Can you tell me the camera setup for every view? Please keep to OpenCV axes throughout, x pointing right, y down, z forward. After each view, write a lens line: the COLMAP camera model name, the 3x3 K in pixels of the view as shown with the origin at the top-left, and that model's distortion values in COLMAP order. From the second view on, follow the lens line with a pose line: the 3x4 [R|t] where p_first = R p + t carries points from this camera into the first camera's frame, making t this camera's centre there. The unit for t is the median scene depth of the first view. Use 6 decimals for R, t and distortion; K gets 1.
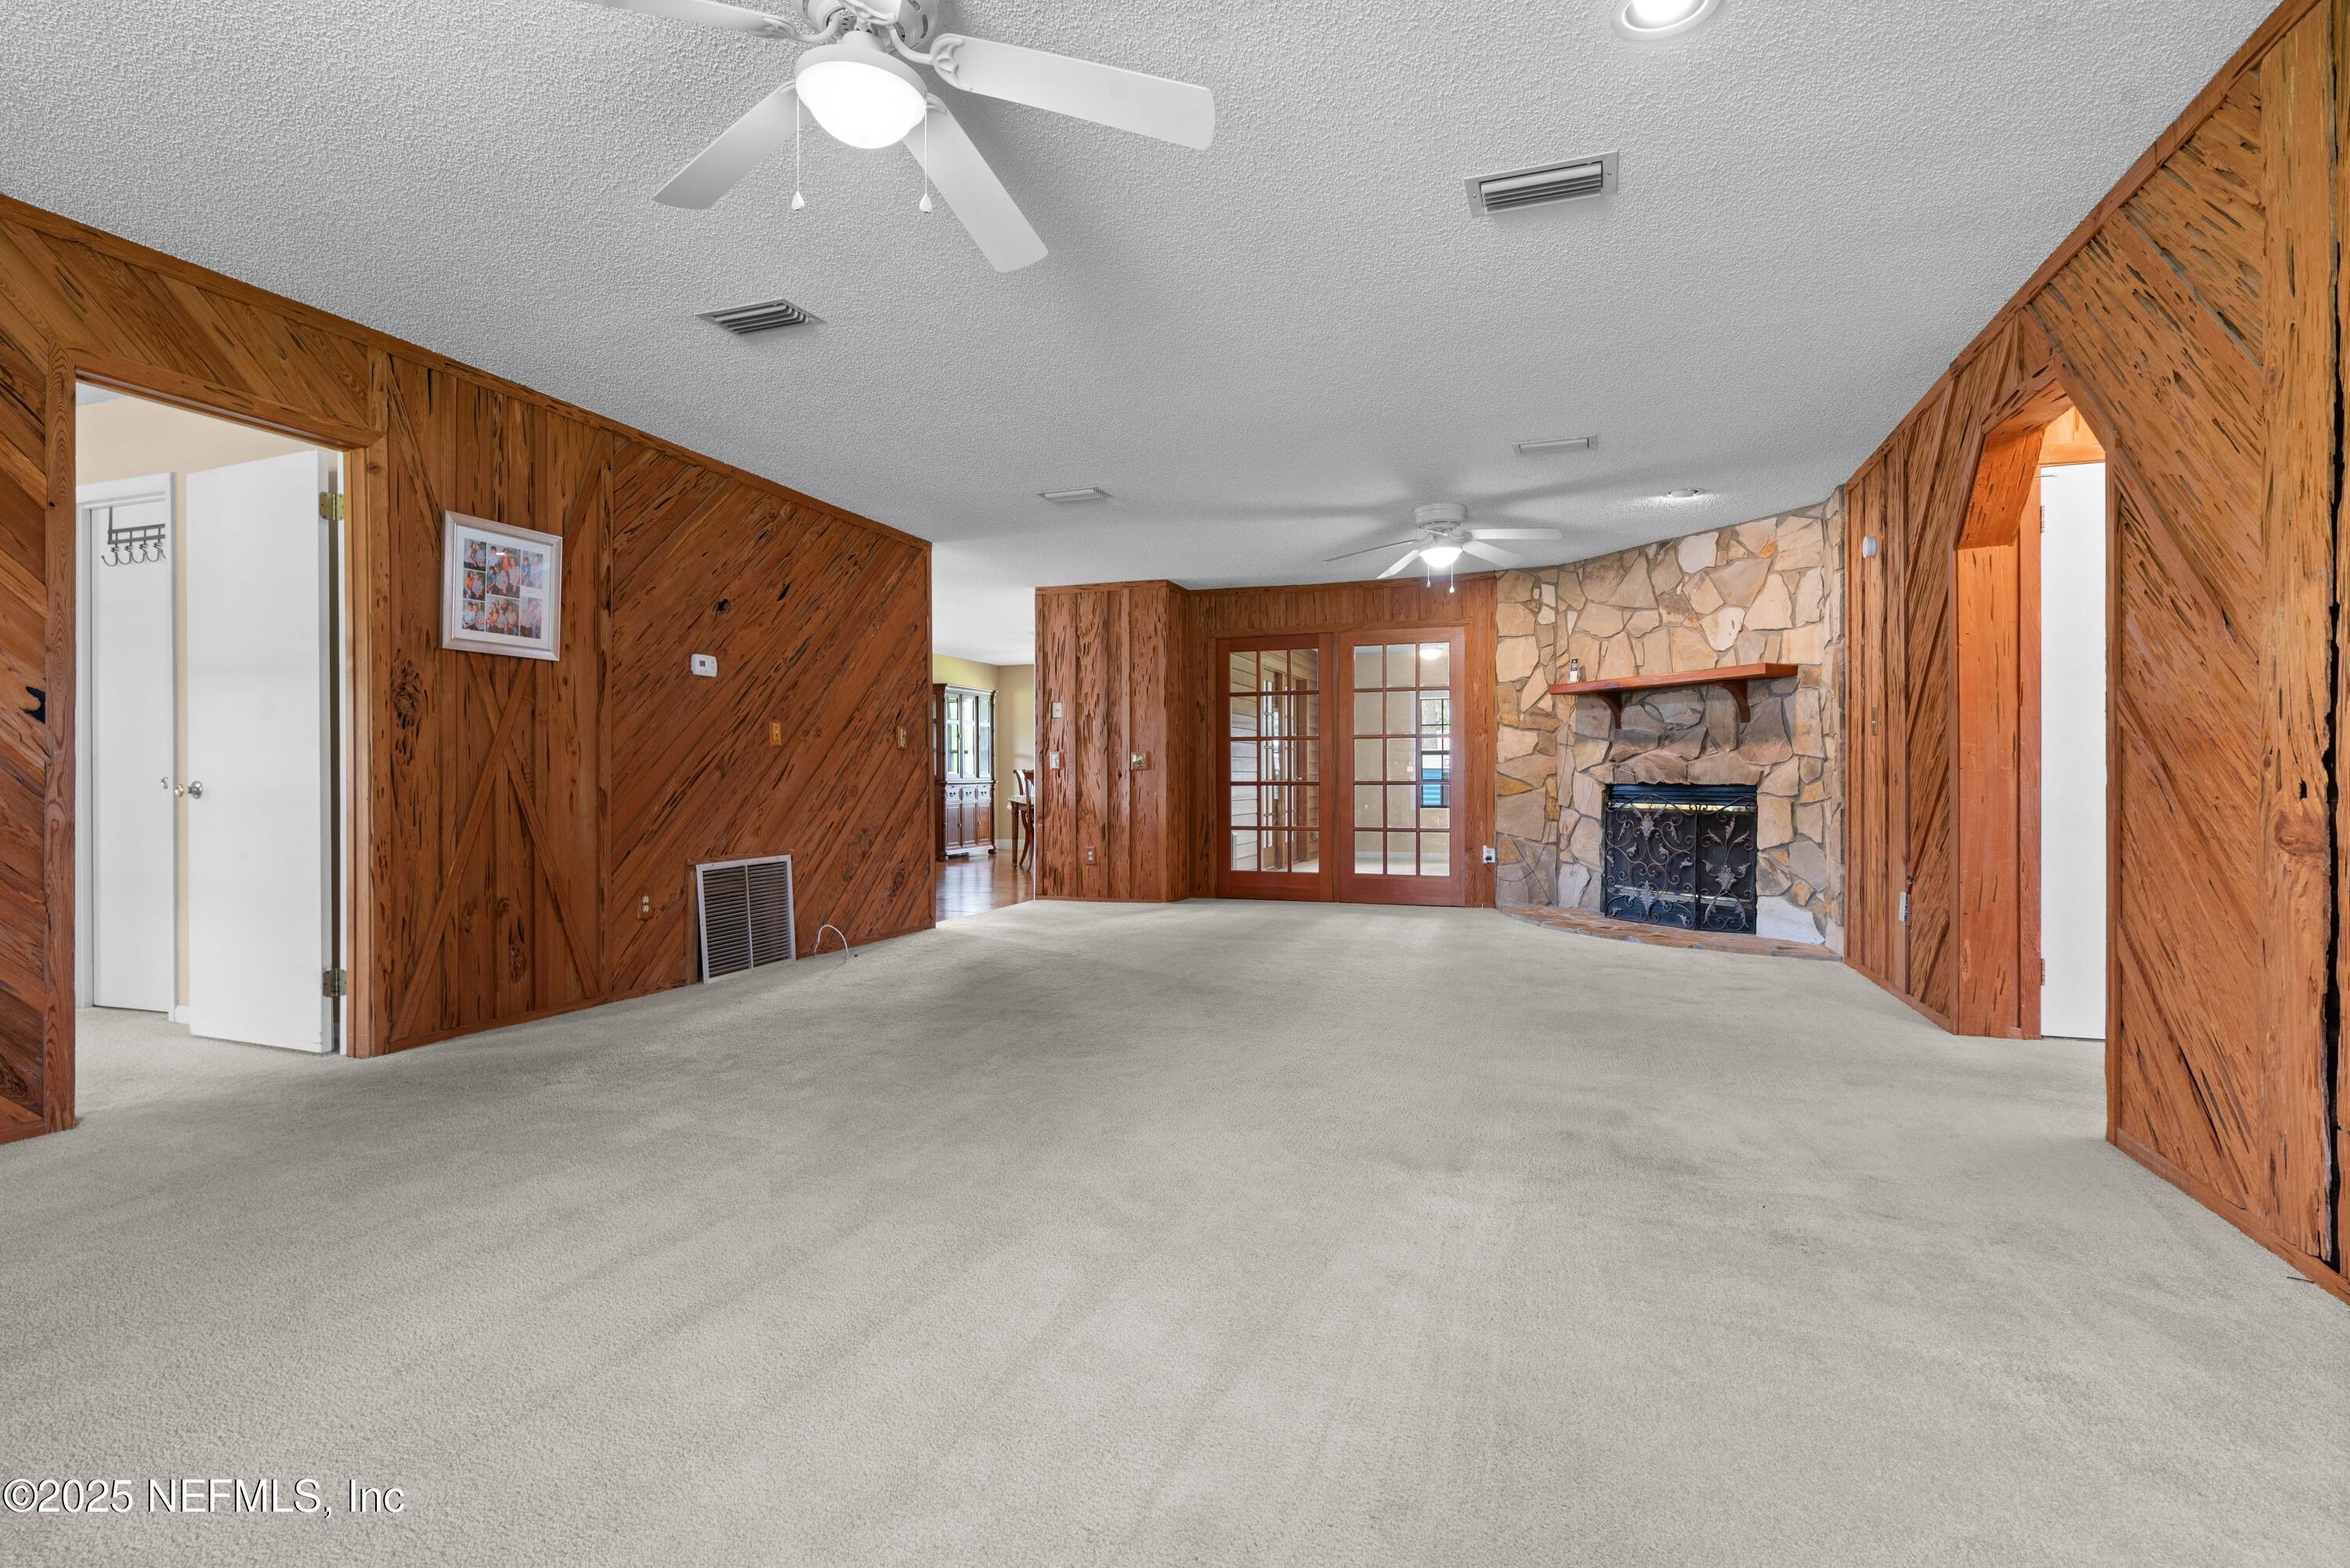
lens RADIAL K [[1125.1, 0, 1157.2], [0, 1125.1, 782.4], [0, 0, 1]] dist [0.006981, 0.000292]
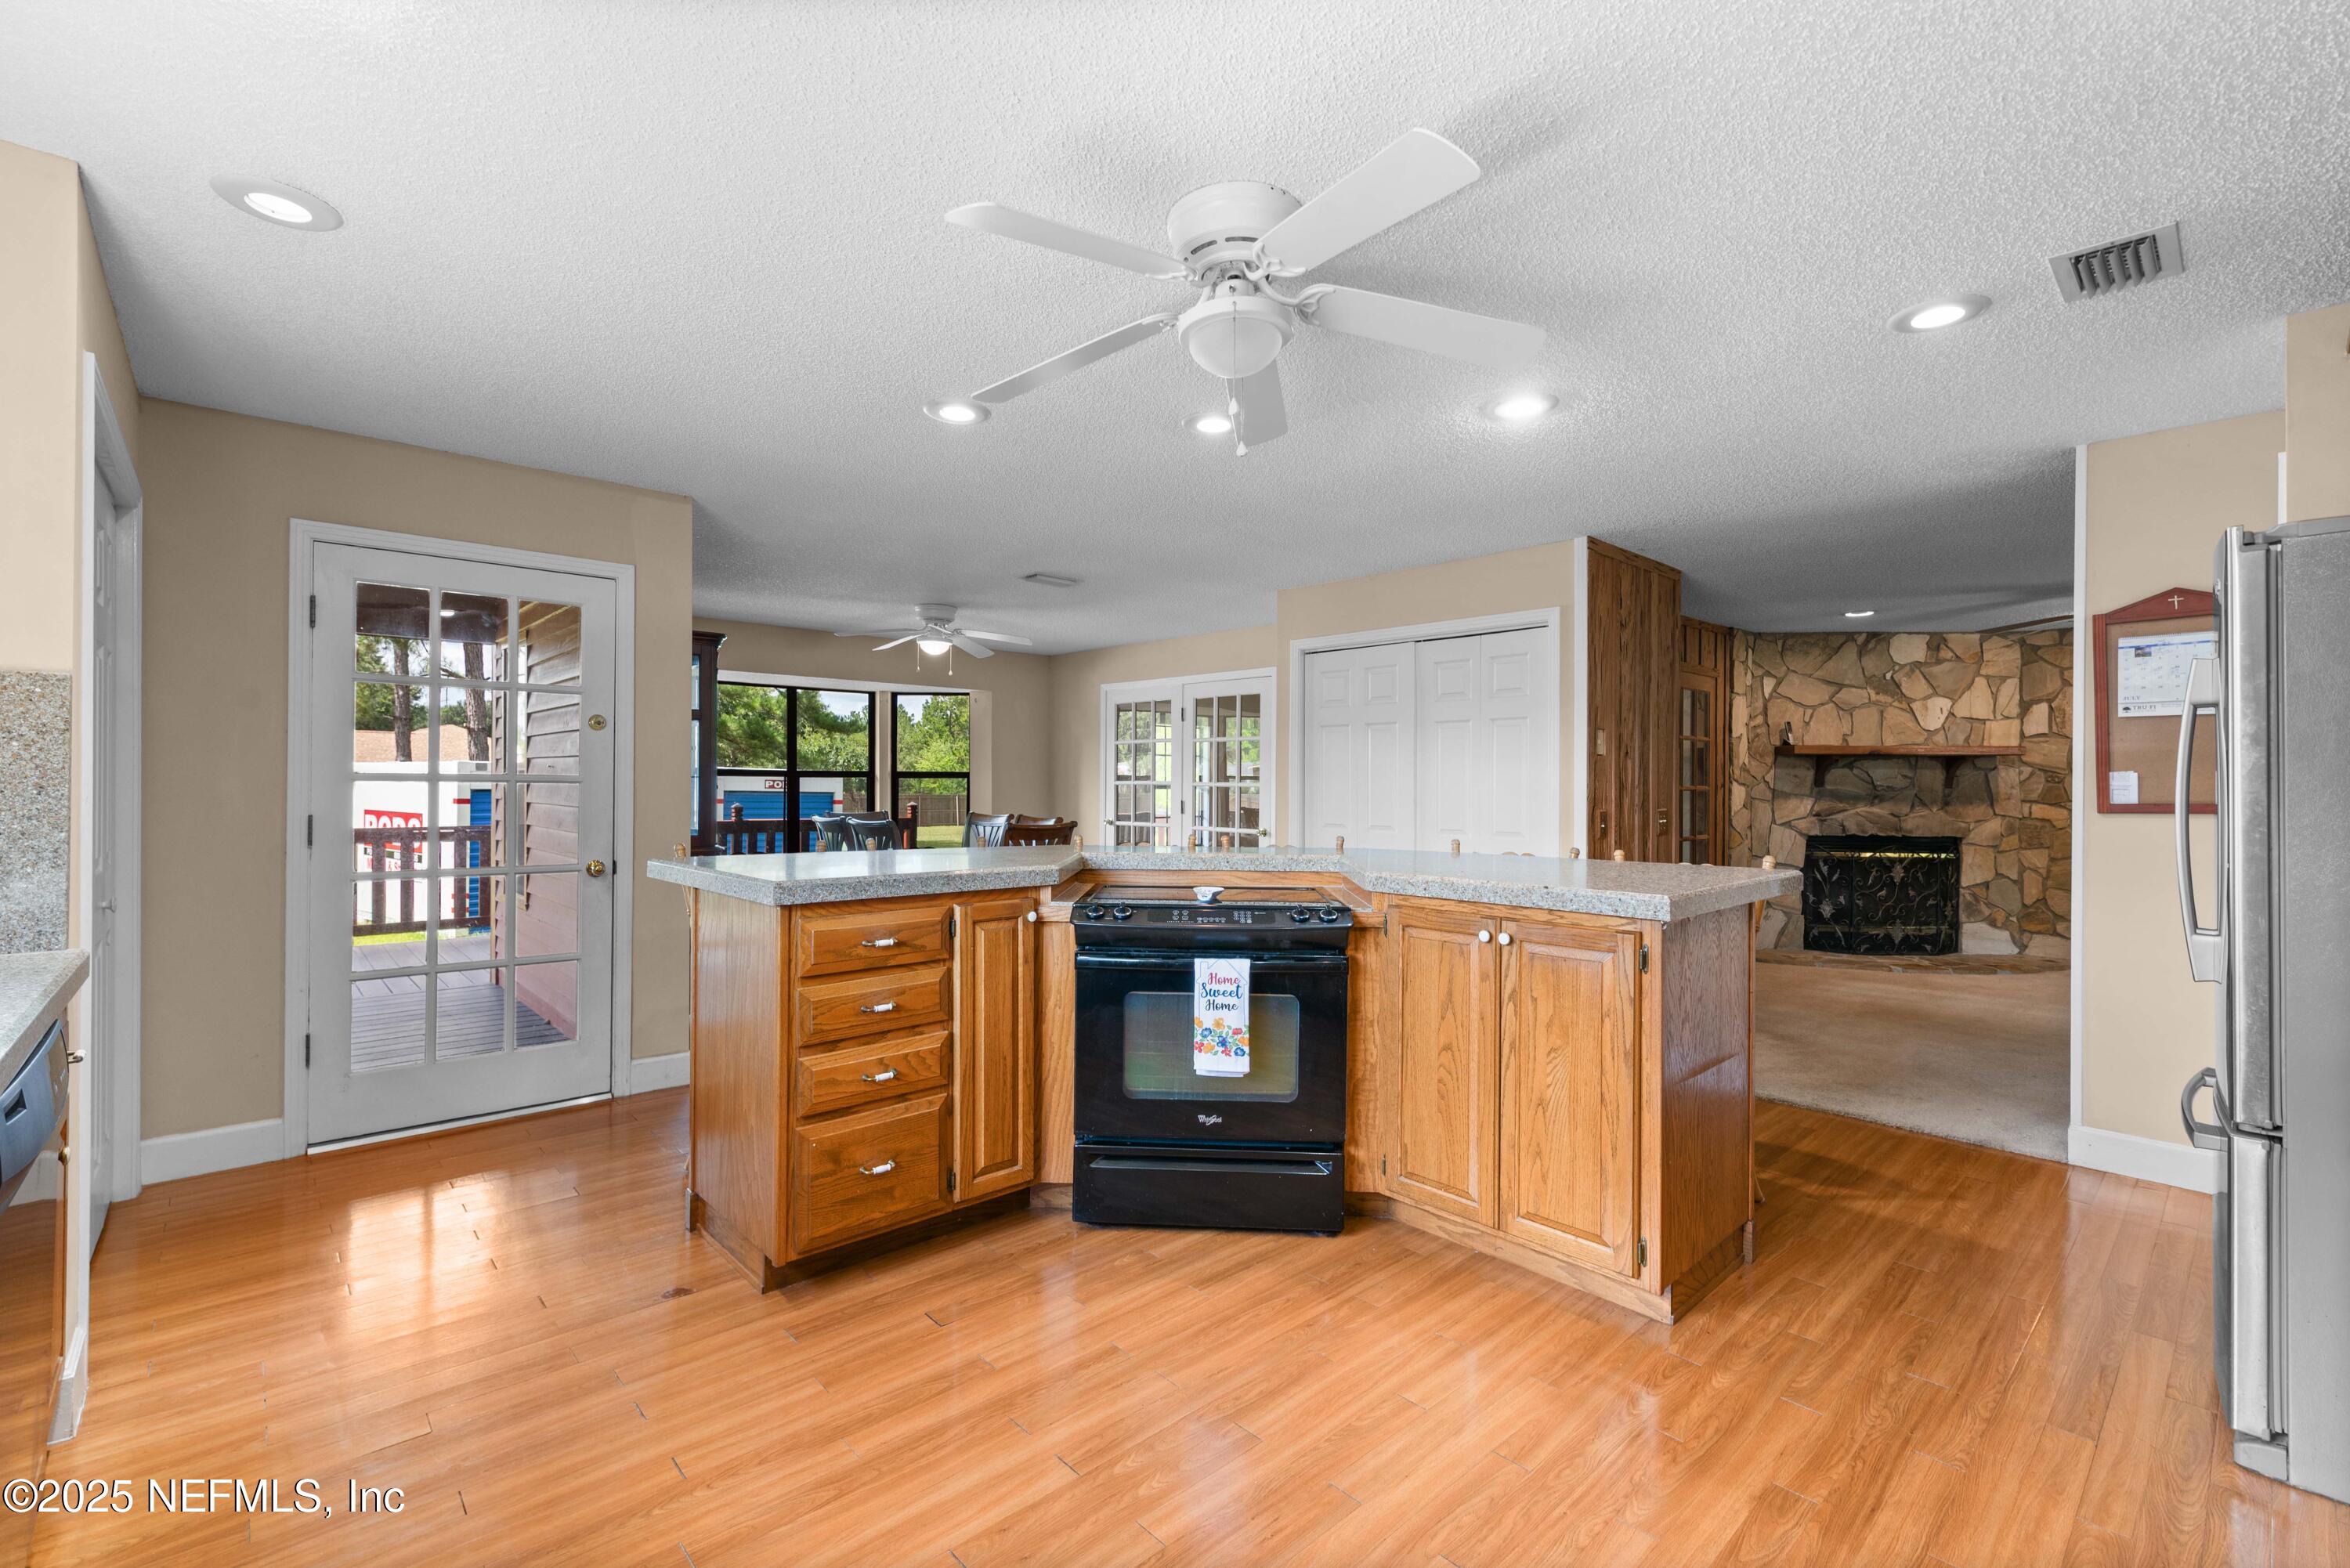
lens RADIAL K [[1007.2, 0, 1166.4], [0, 1007.2, 785.3], [0, 0, 1]] dist [-0.001688, -0.000134]
pose [[0.462363, 0.004440, 0.886679, -0.833784], [-0.003321, 0.999989, -0.003275, -0.045892], [-0.886684, -0.001430, 0.462373, 1.160213]]
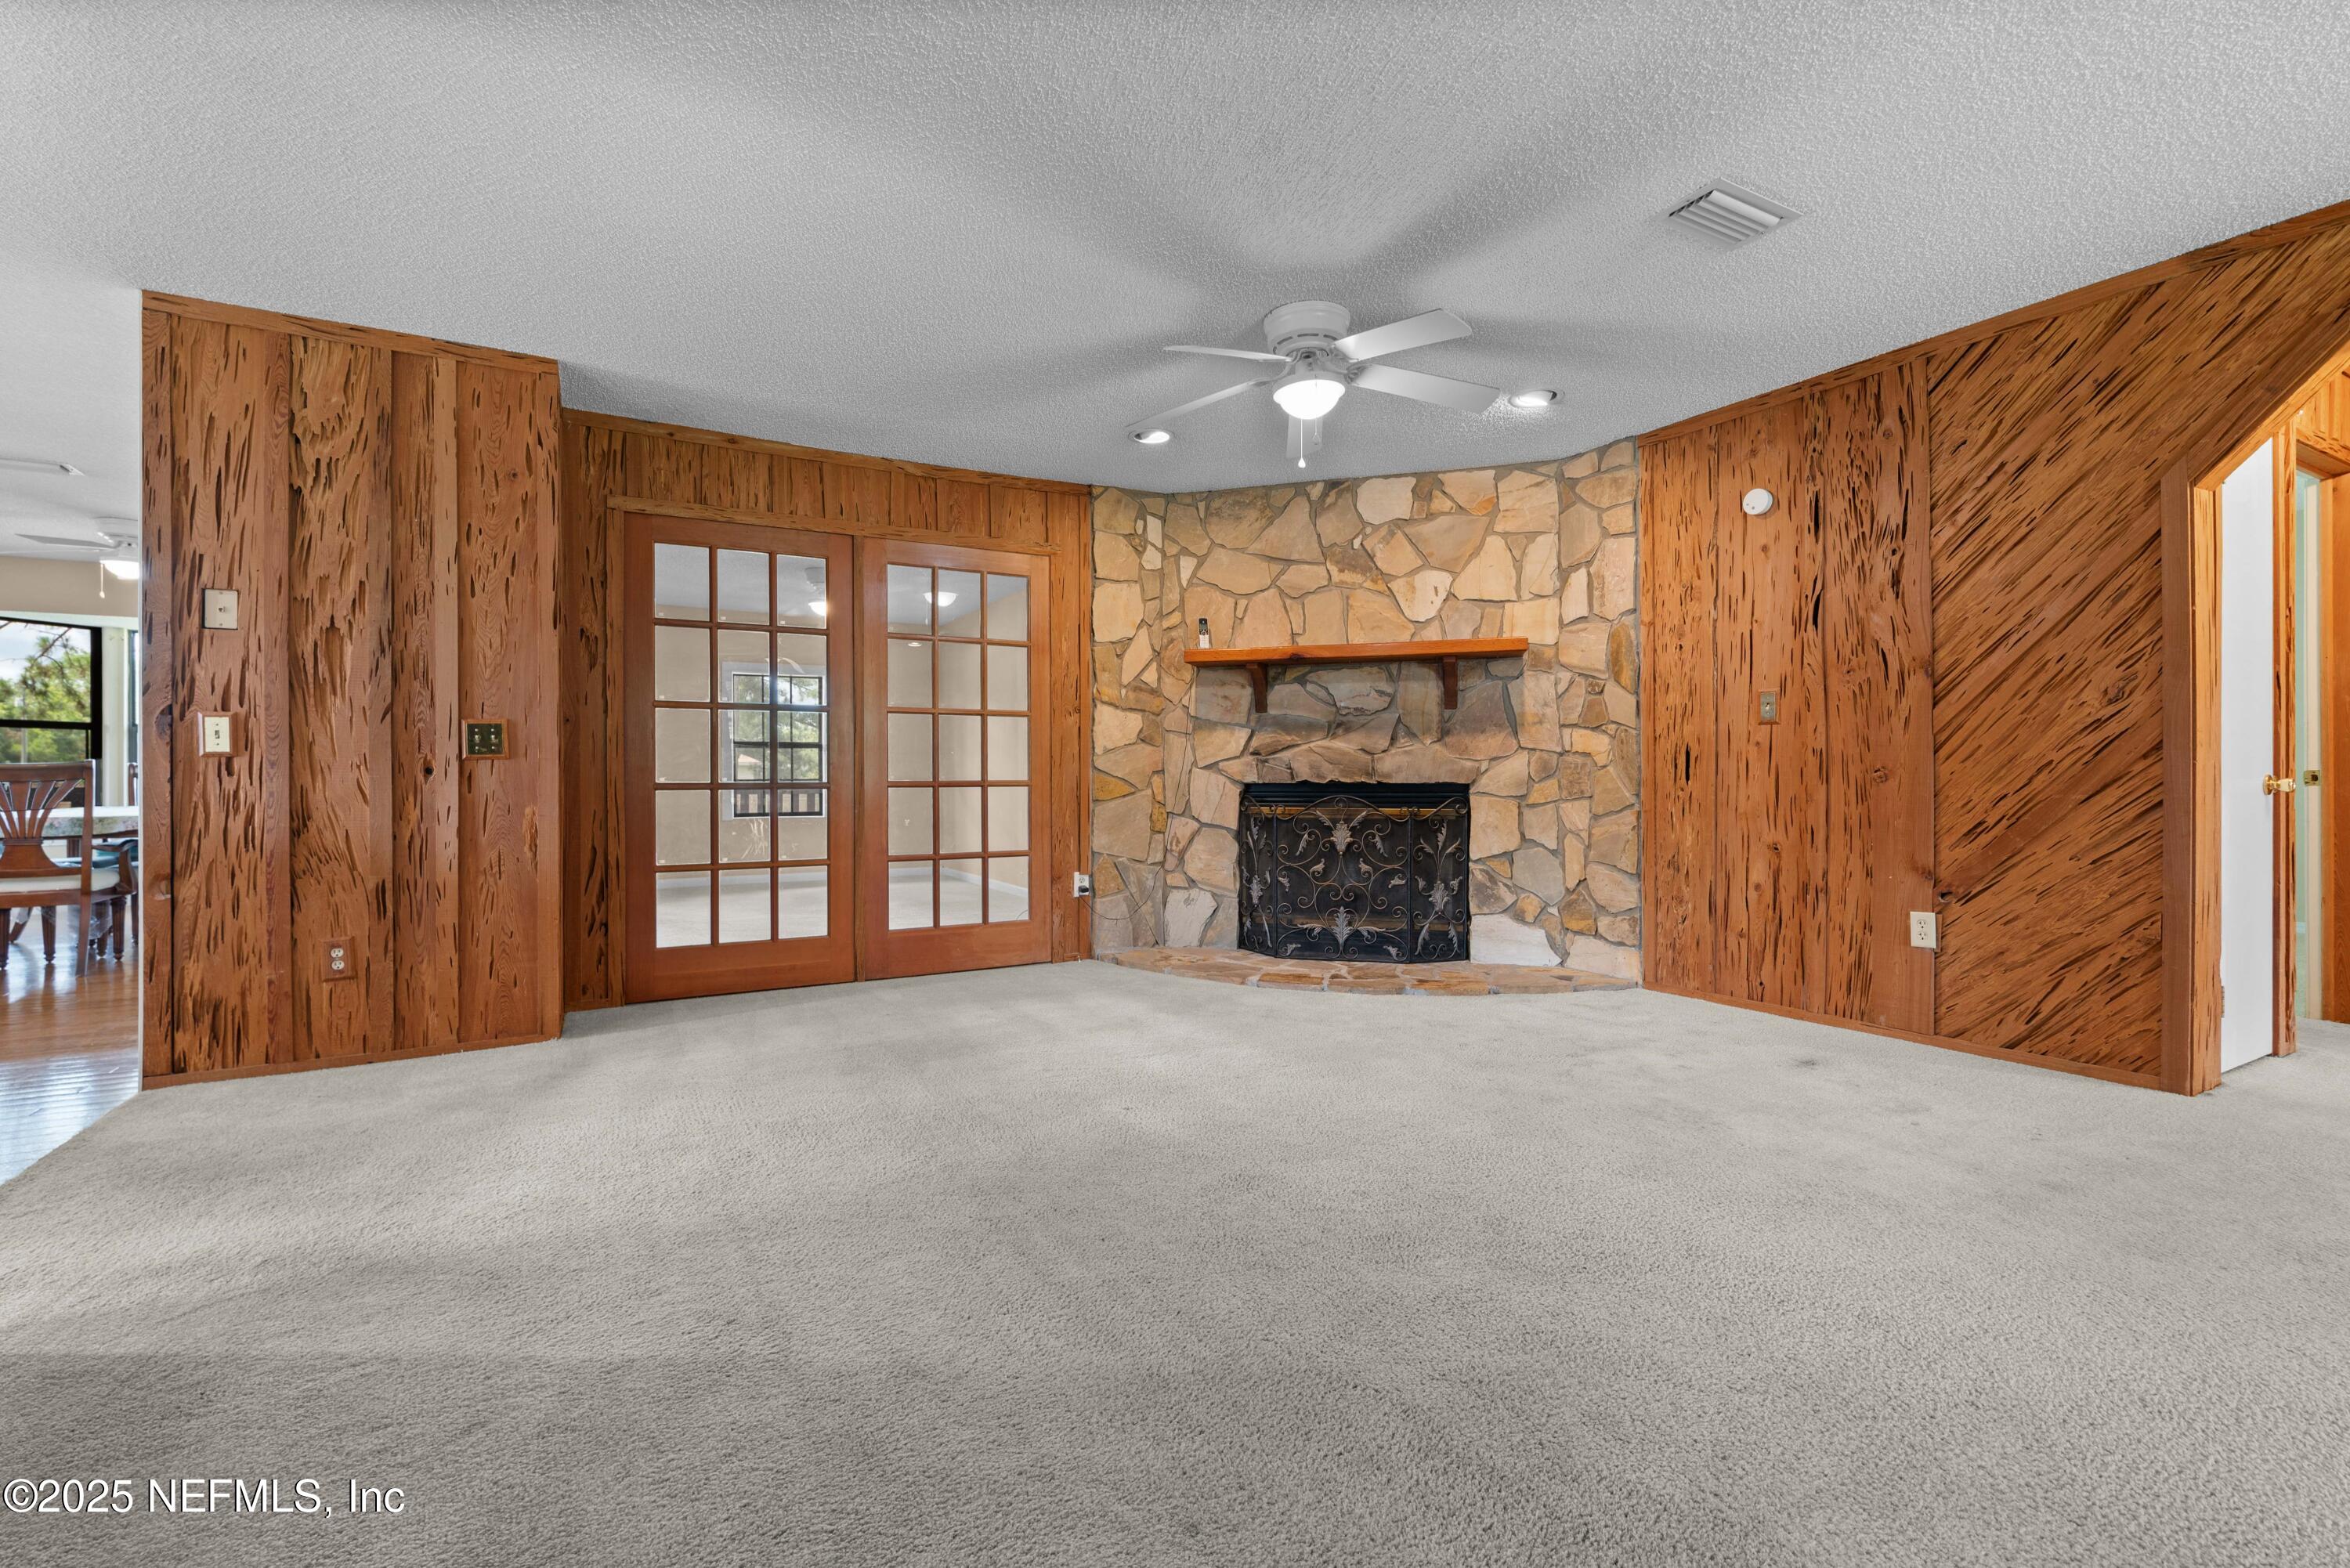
lens RADIAL K [[1007.2, 0, 1157.6], [0, 1007.2, 776.2], [0, 0, 1]] dist [-0.001688, -0.000134]
pose [[0.654733, -0.000763, 0.755860, -0.173314], [0.004729, 0.999984, -0.003087, -0.001711], [-0.755845, 0.005596, 0.654727, 0.620908]]
